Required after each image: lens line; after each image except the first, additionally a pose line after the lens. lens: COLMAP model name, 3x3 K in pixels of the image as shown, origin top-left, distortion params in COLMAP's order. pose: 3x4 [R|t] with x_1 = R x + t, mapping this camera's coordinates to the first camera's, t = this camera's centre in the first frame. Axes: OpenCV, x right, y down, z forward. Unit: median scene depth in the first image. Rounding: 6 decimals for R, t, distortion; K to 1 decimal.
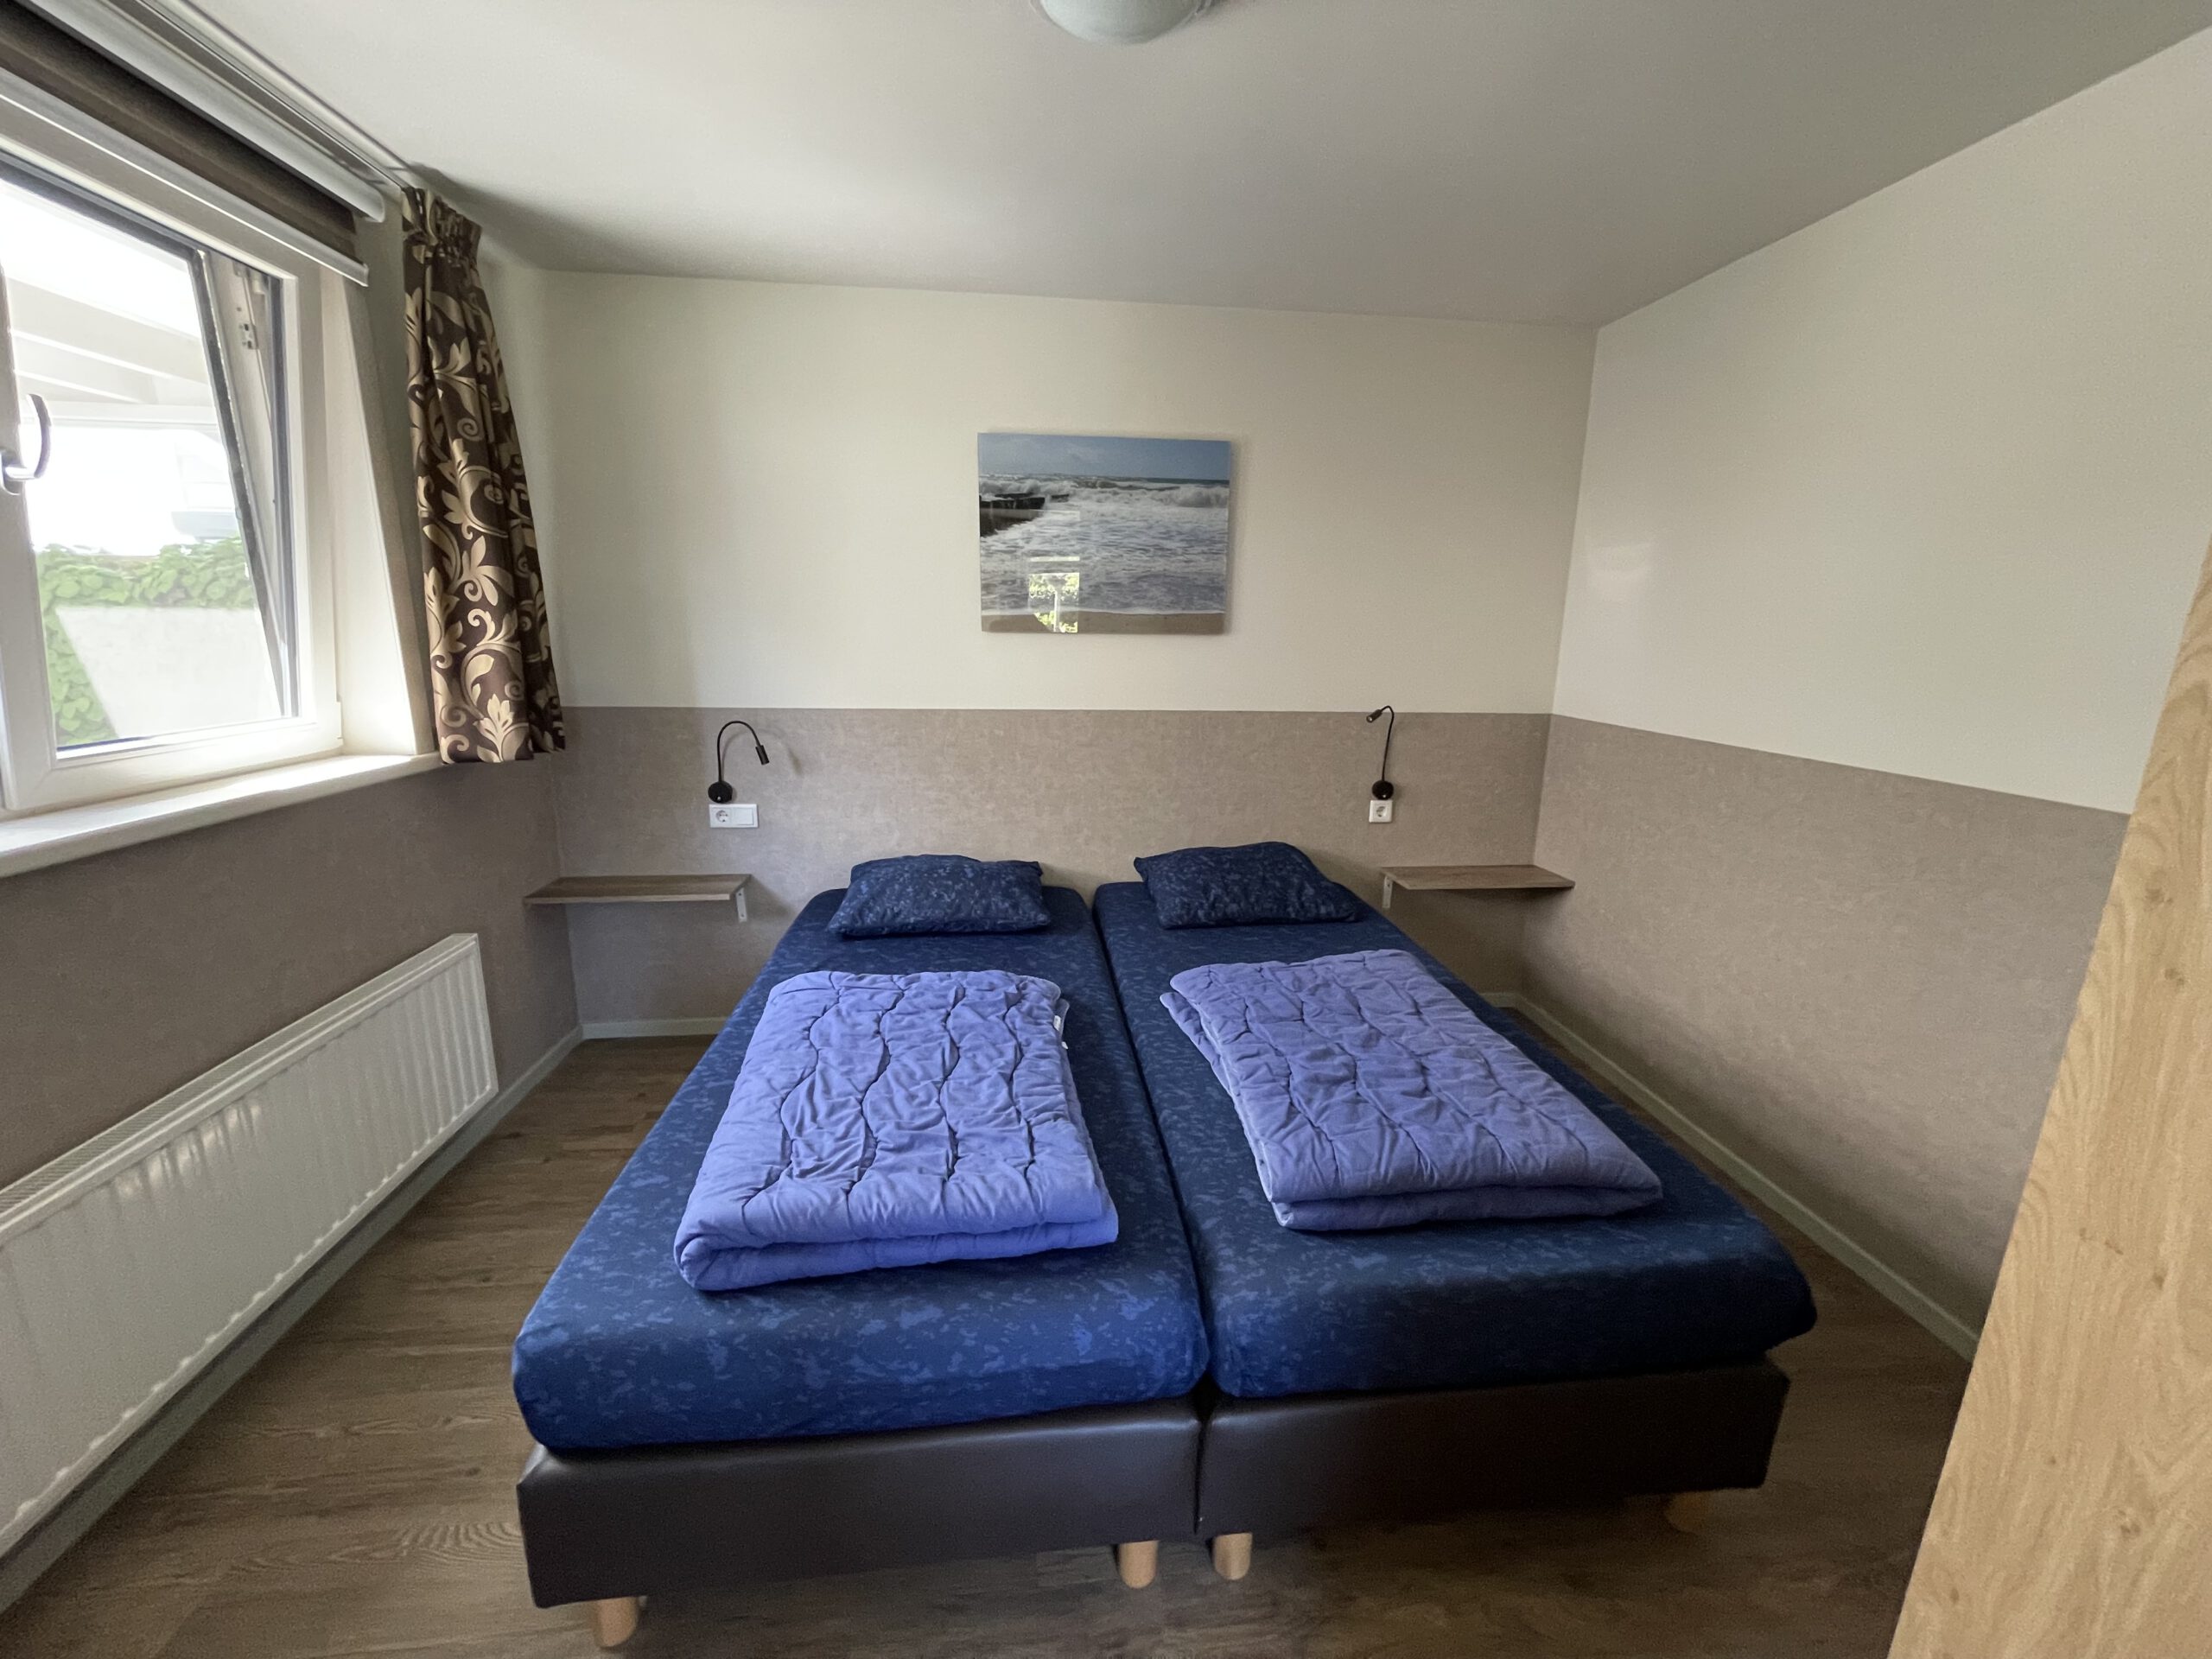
lens RADIAL K [[896.5, 0, 1090.6], [0, 896.5, 831.2], [0, 0, 1]] dist [-0.000278, -0.000681]
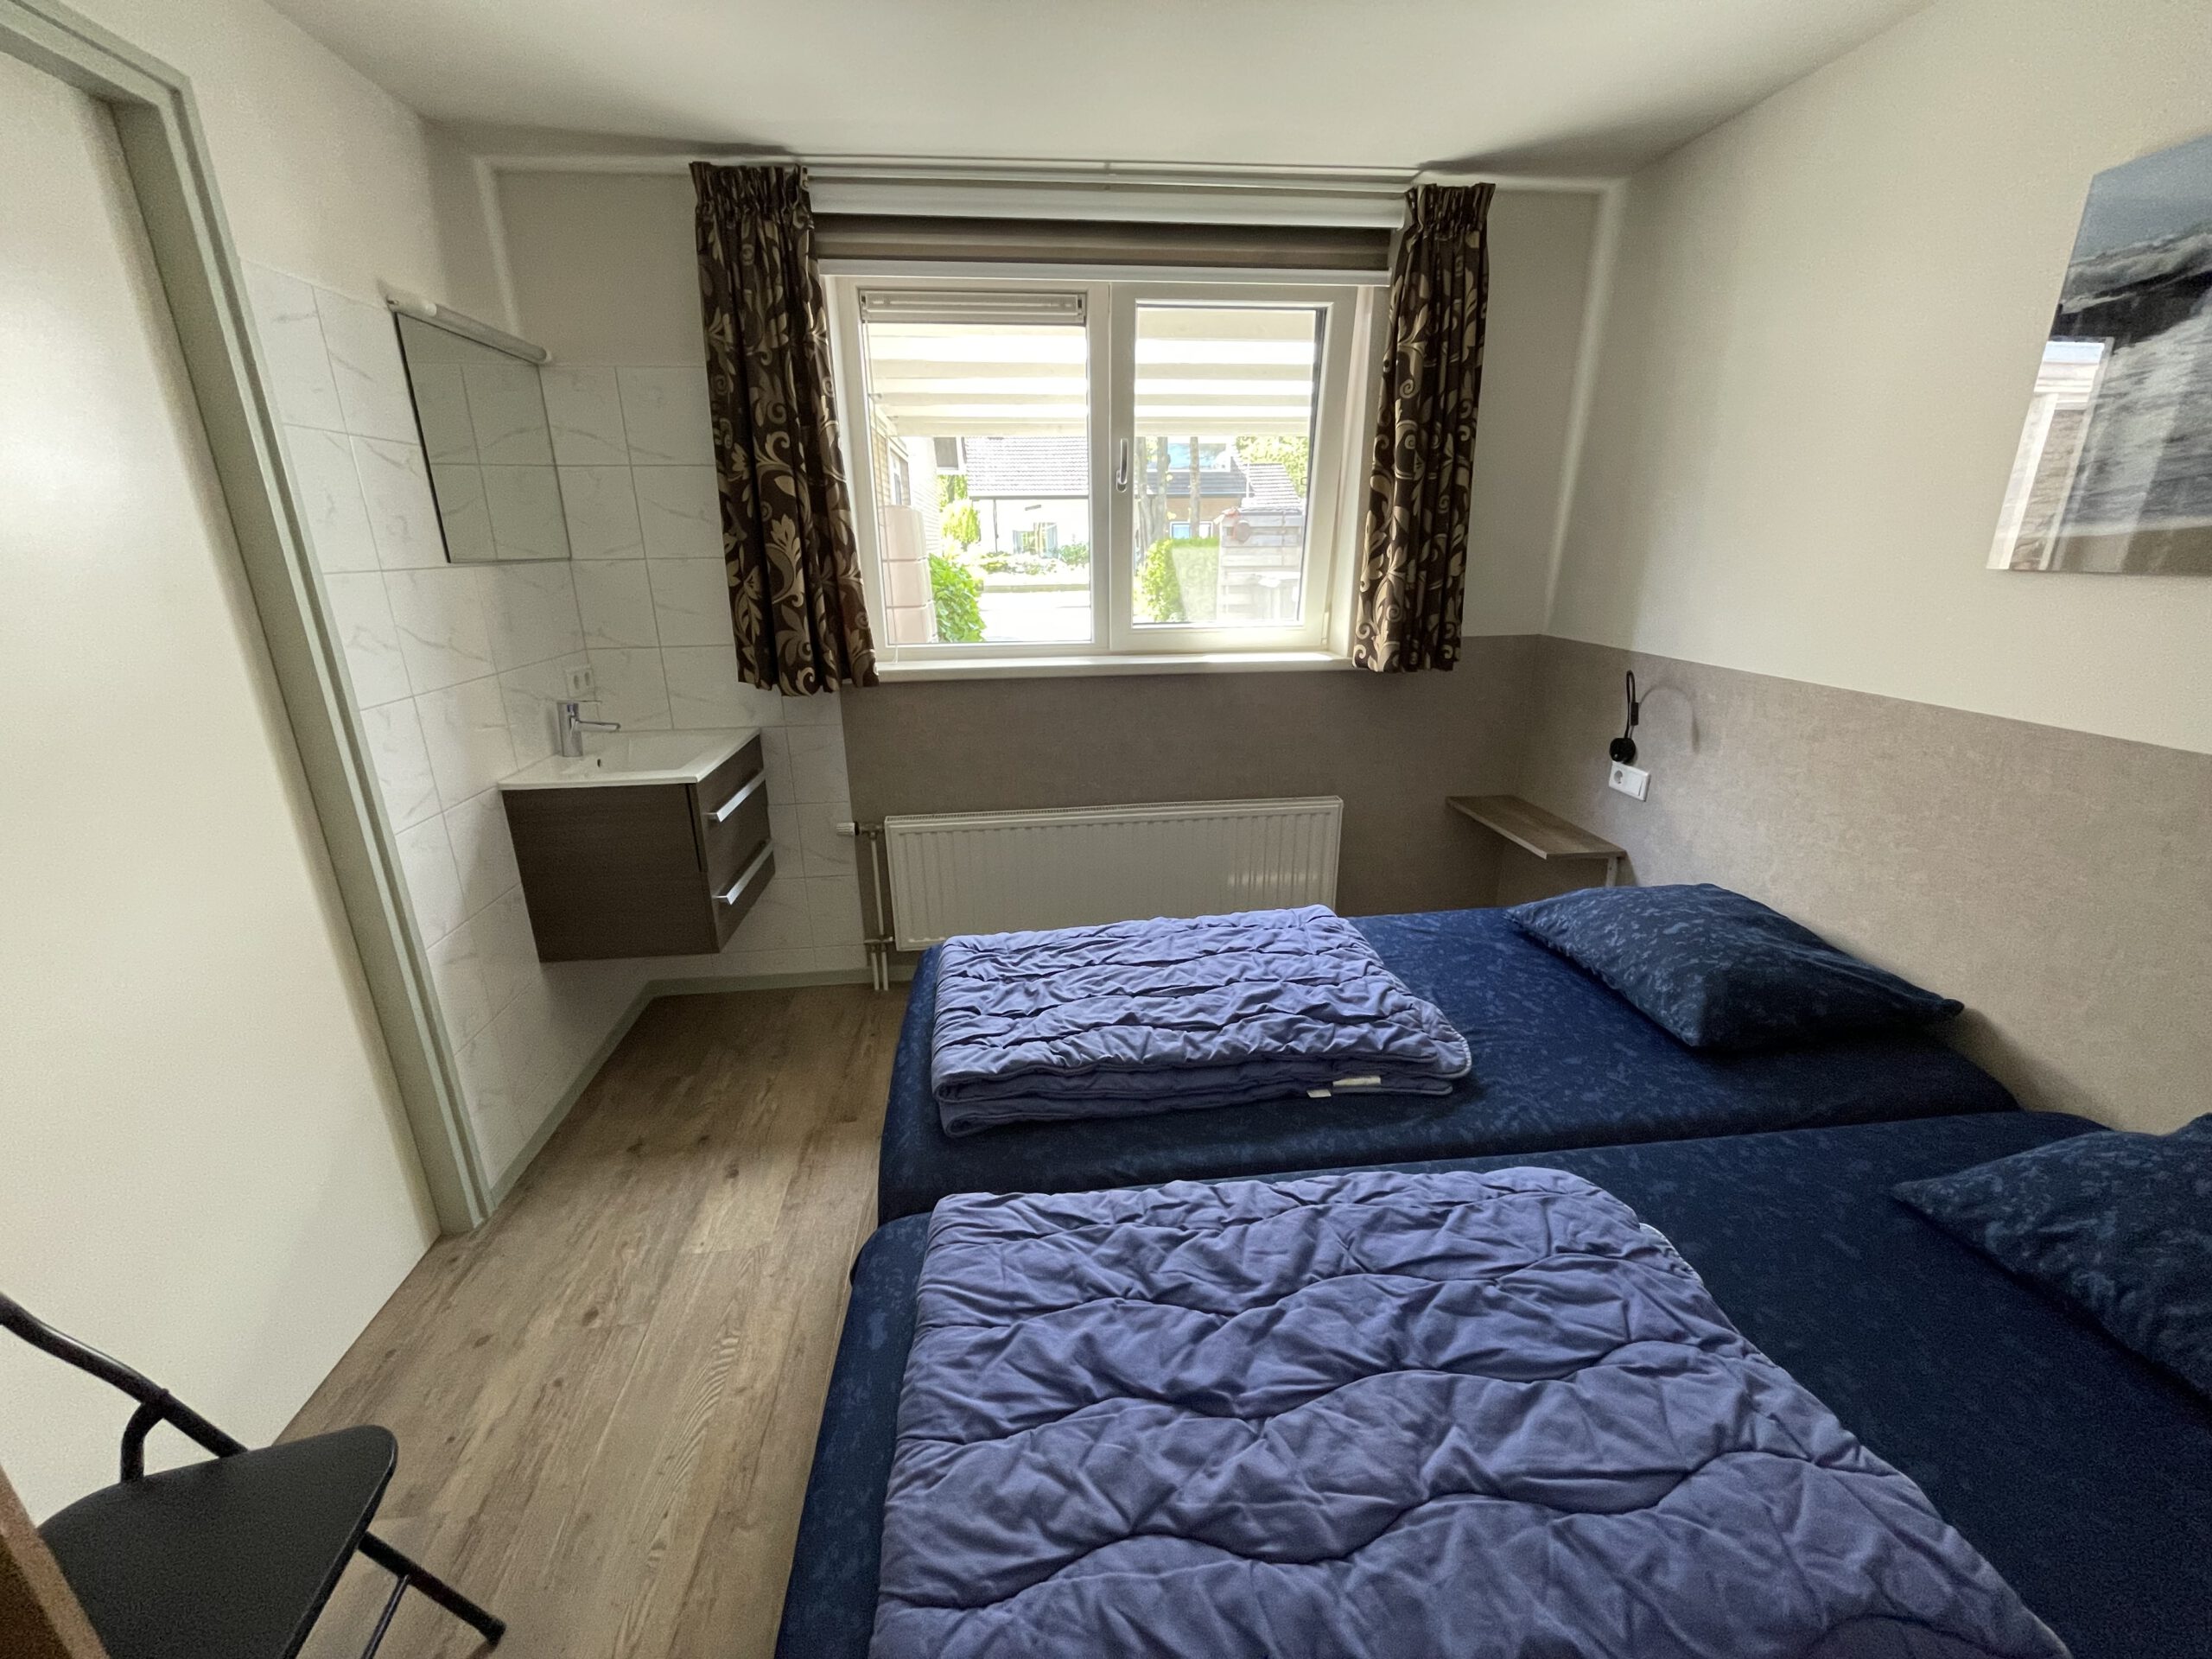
lens RADIAL K [[896.5, 0, 1122.0], [0, 896.5, 827.4], [0, 0, 1]] dist [-0.000278, -0.000681]
pose [[0.022472, 0.292277, -0.956070, 0.468193], [-0.216959, 0.934947, 0.280720, -0.121265], [0.975922, 0.201119, 0.084422, 0.501050]]
